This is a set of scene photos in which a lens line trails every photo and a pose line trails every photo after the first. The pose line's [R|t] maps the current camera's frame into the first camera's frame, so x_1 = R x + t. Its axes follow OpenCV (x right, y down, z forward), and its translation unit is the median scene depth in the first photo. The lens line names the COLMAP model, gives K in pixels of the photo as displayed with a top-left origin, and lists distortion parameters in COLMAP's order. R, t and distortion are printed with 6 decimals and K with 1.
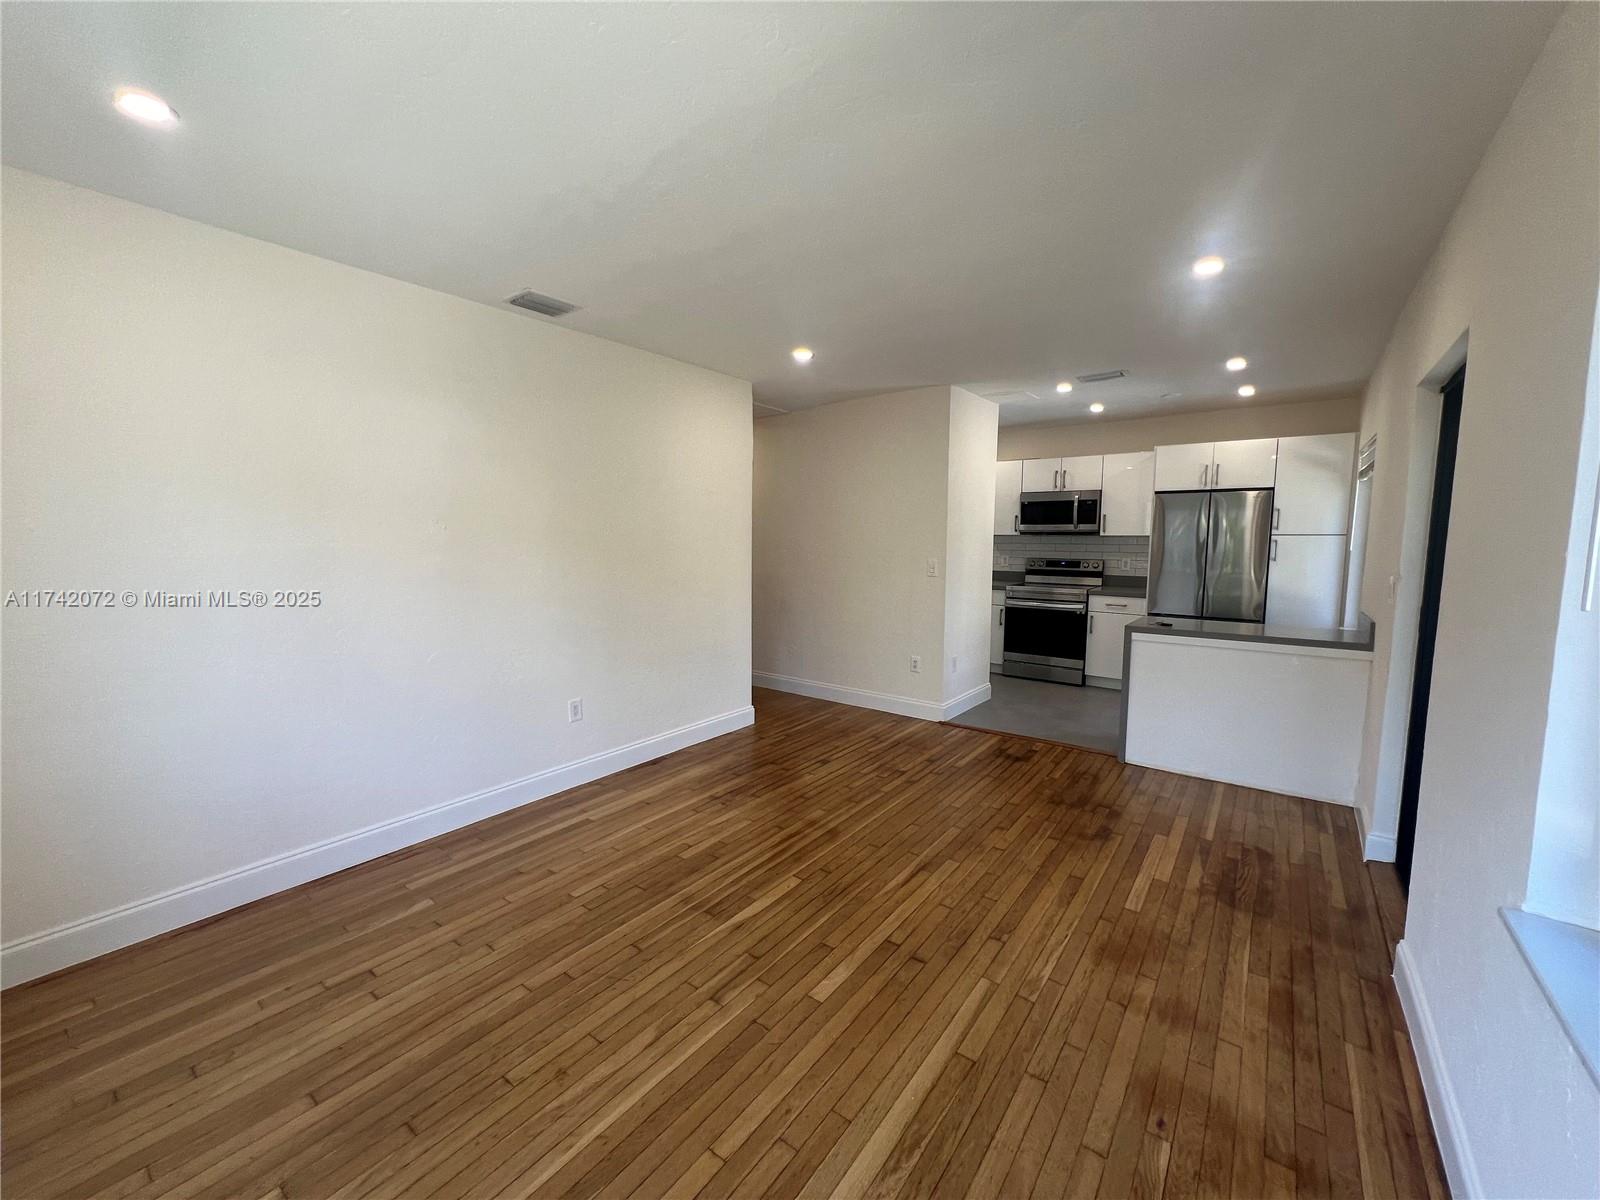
lens RADIAL K [[641.4, 0, 796.6], [0, 641.4, 603.5], [0, 0, 1]] dist [0.000343, -0.000004]
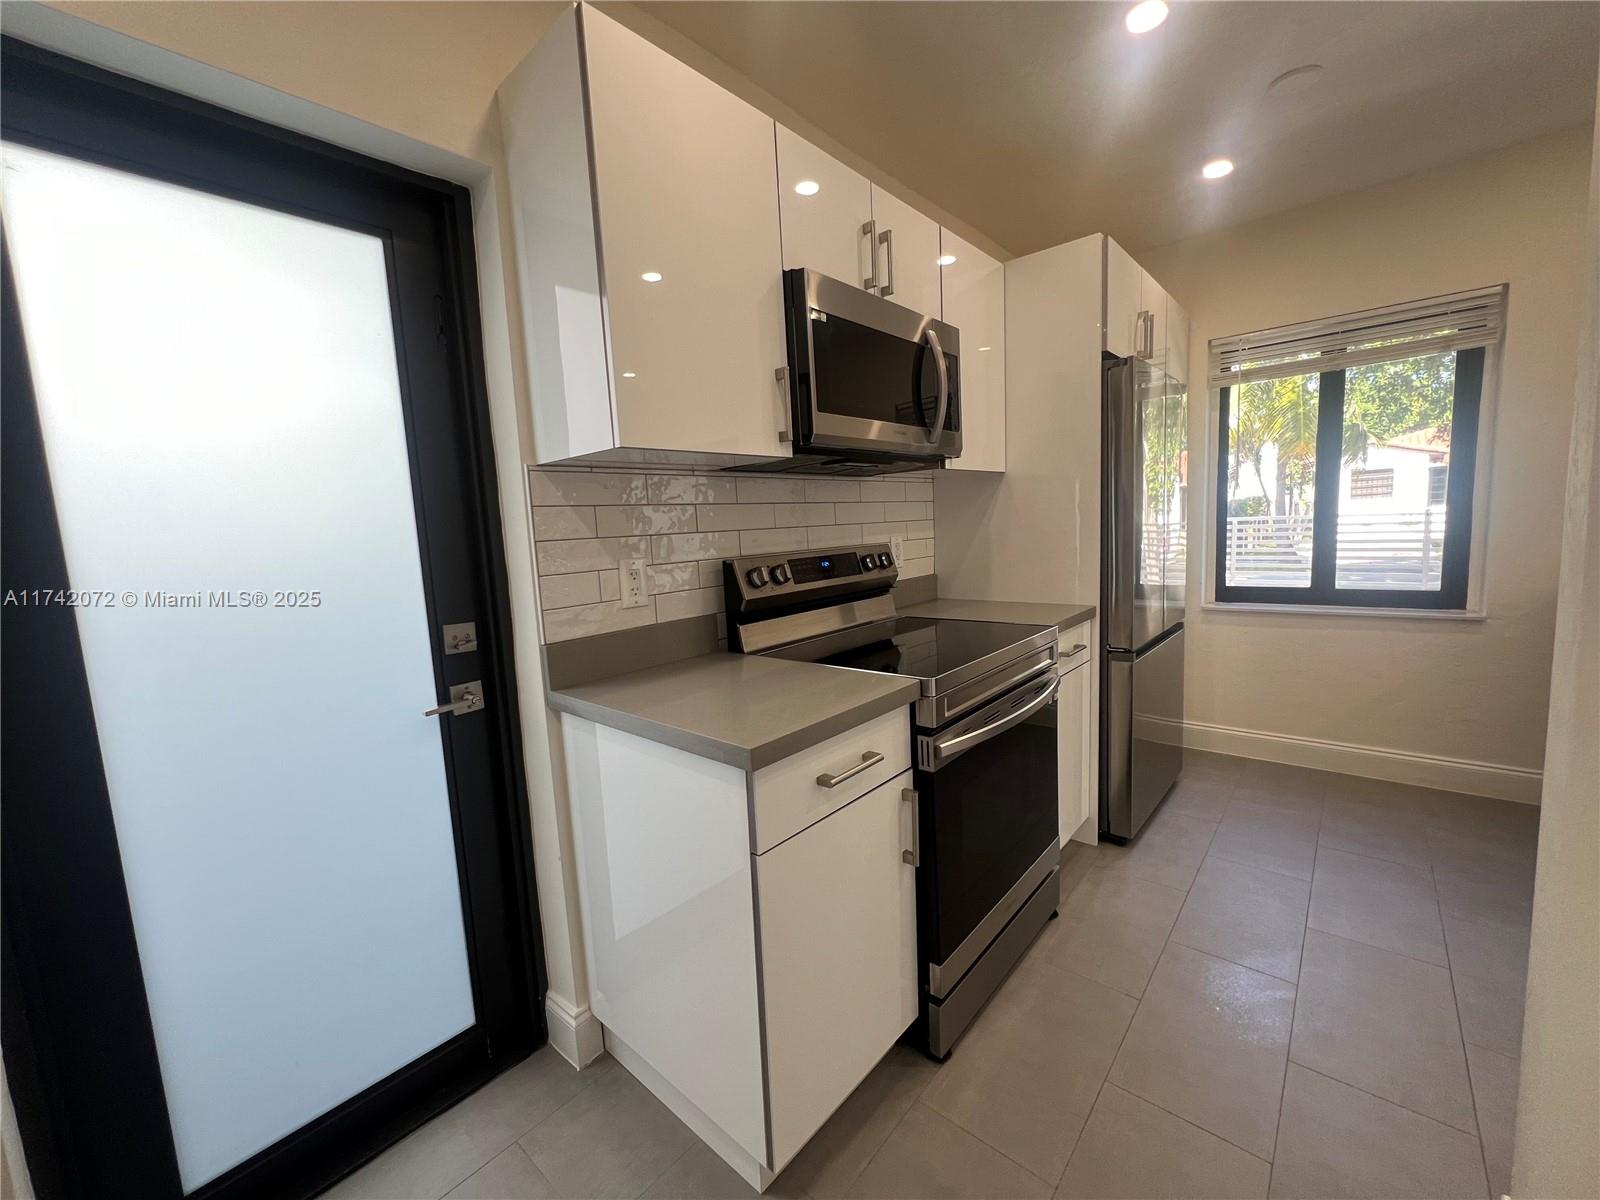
lens RADIAL K [[644.4, 0, 798.6], [0, 644.4, 601.2], [0, 0, 1]] dist [-0.001464, 0.000381]
pose [[0.062372, -0.125163, 0.990174, 0.153374], [0.157073, 0.980973, 0.114106, -0.116444], [-0.985616, 0.148412, 0.080845, 1.394933]]
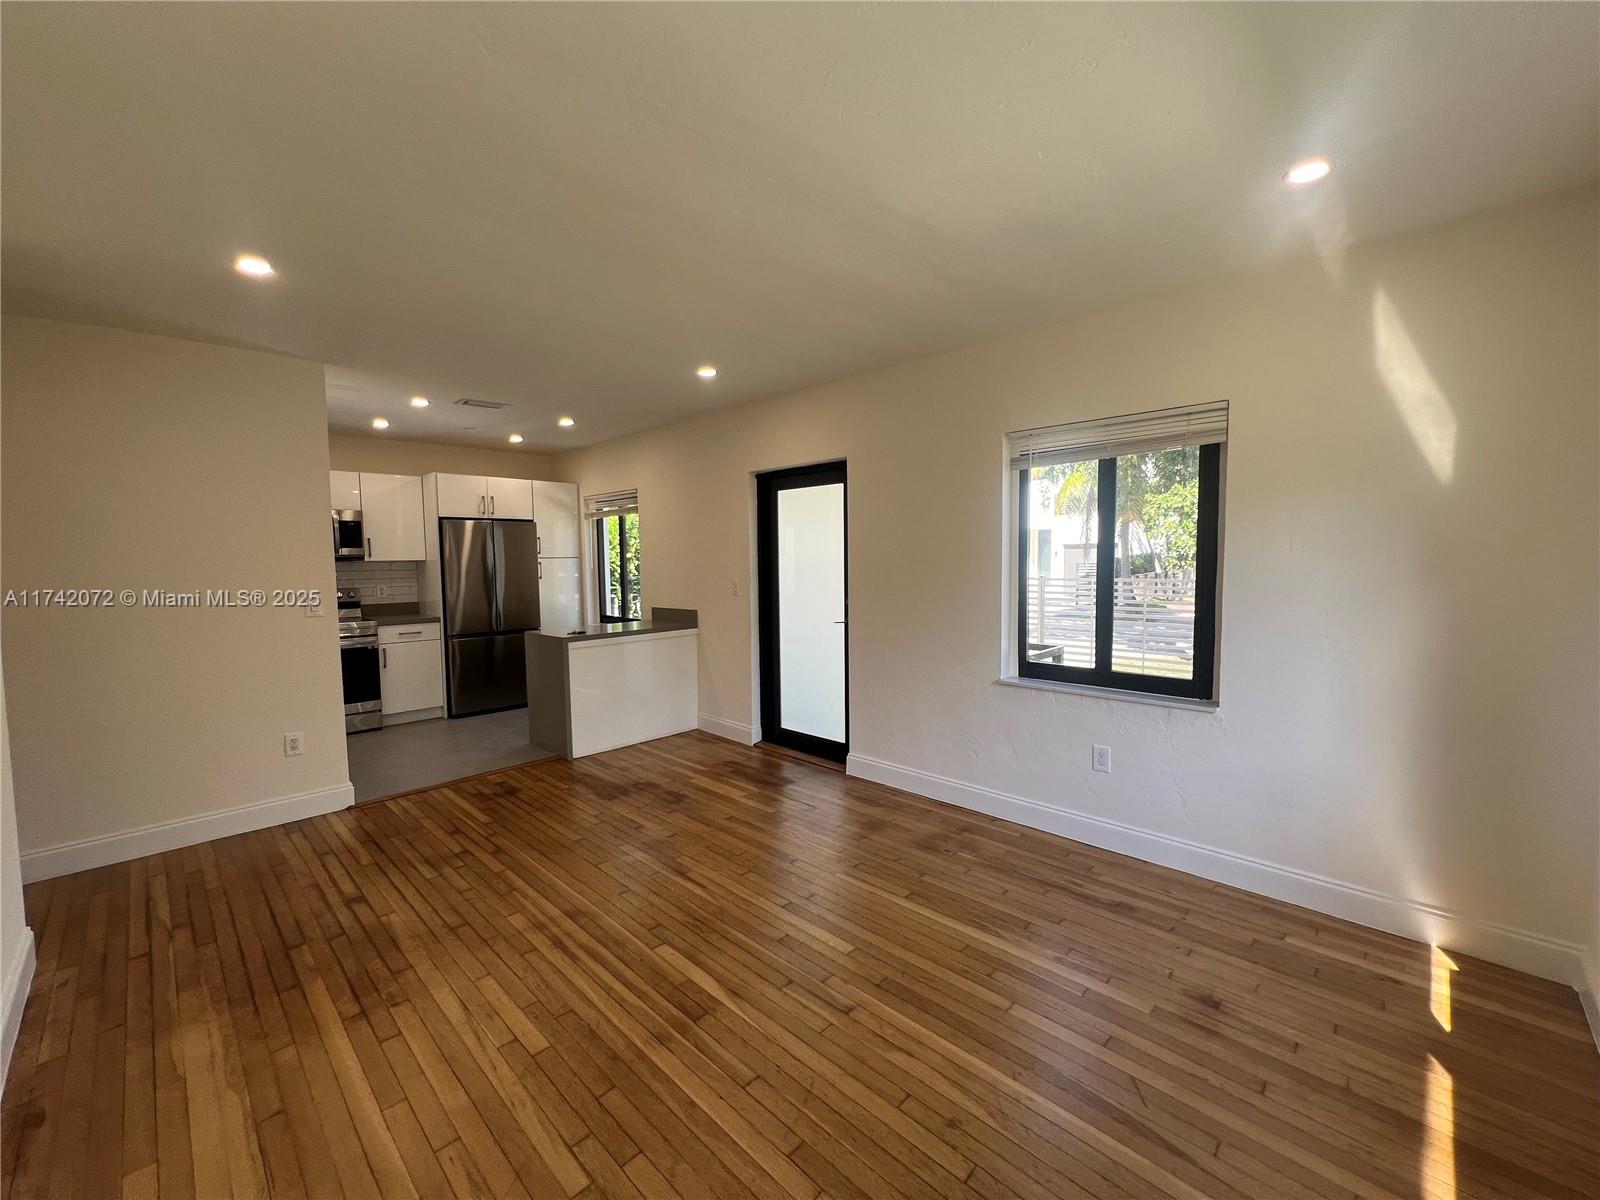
lens RADIAL K [[644.4, 0, 798.6], [0, 644.4, 601.2], [0, 0, 1]] dist [-0.001464, 0.000381]
pose [[0.123746, -0.070561, 0.989802, -0.466402], [0.118539, 0.991377, 0.055853, -0.036698], [-0.985208, 0.110419, 0.131043, 0.372971]]
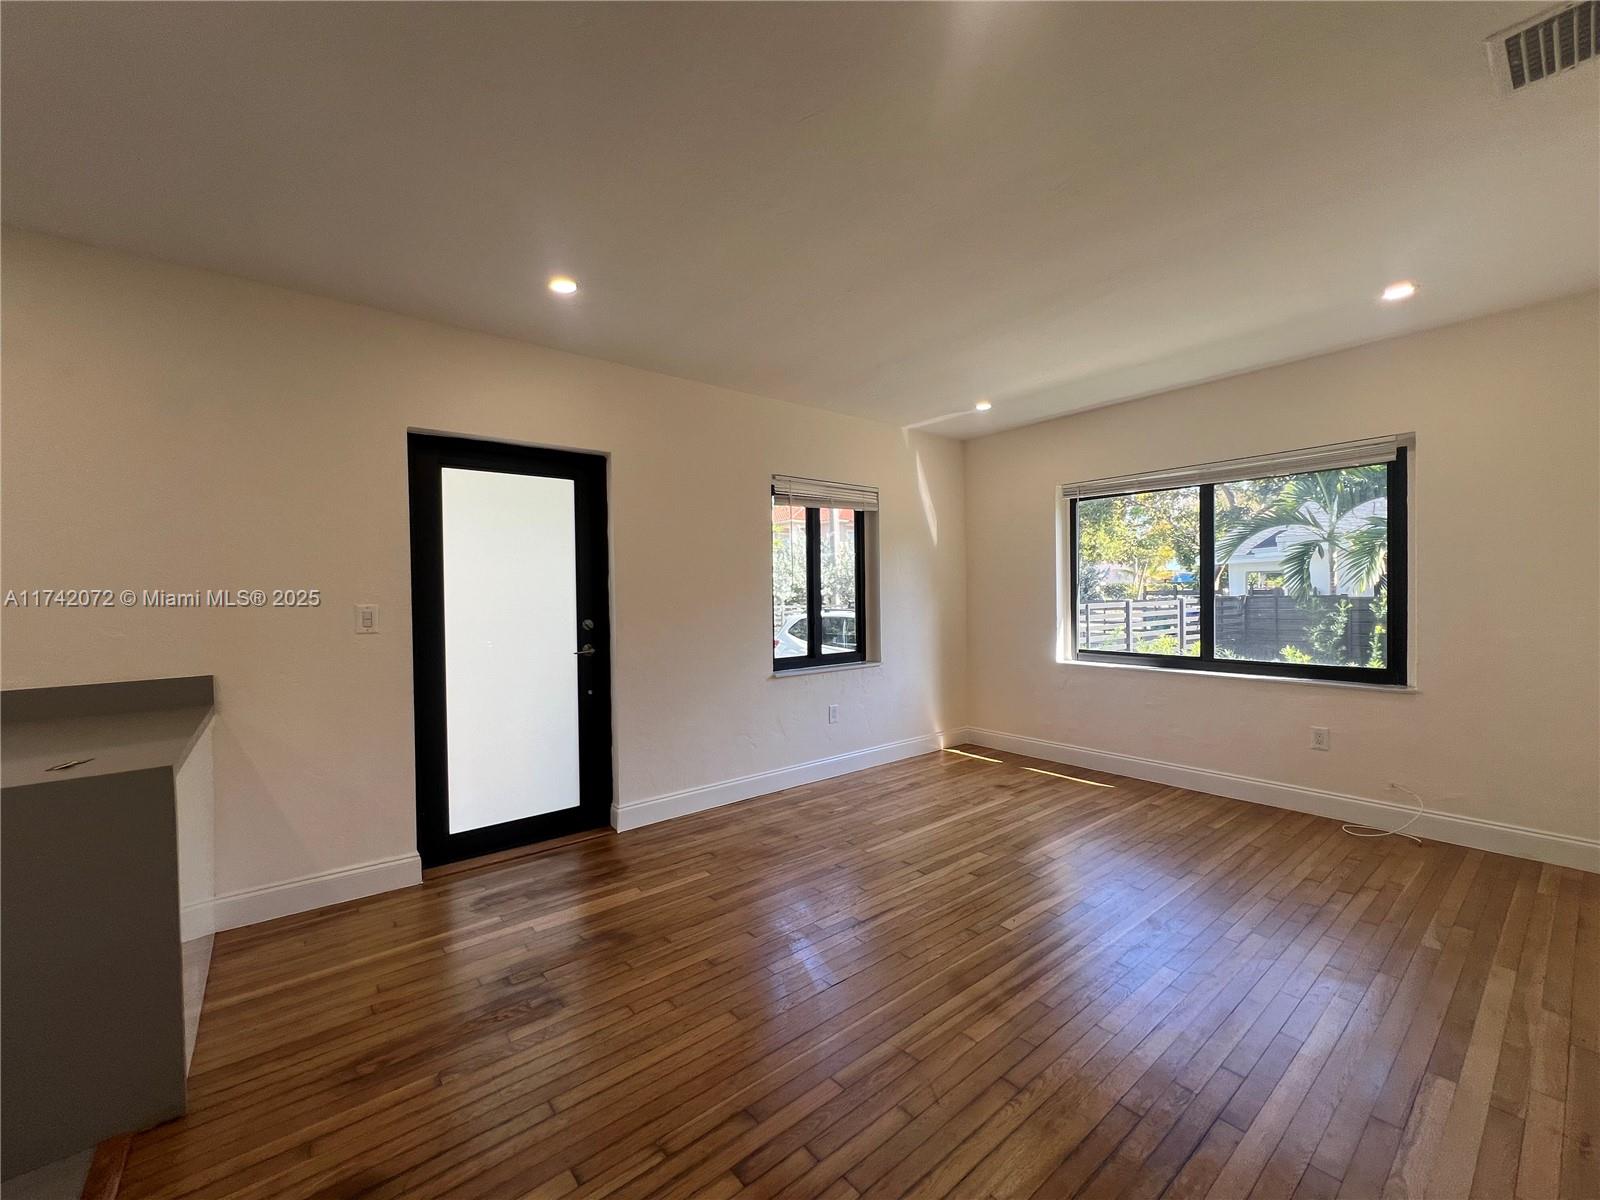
lens RADIAL K [[644.4, 0, 798.6], [0, 644.4, 601.2], [0, 0, 1]] dist [-0.001464, 0.000381]
pose [[-0.970227, 0.009177, 0.242022, 0.034191], [0.038645, 0.992345, 0.117295, -0.083236], [-0.239093, 0.123156, -0.963155, 1.087228]]
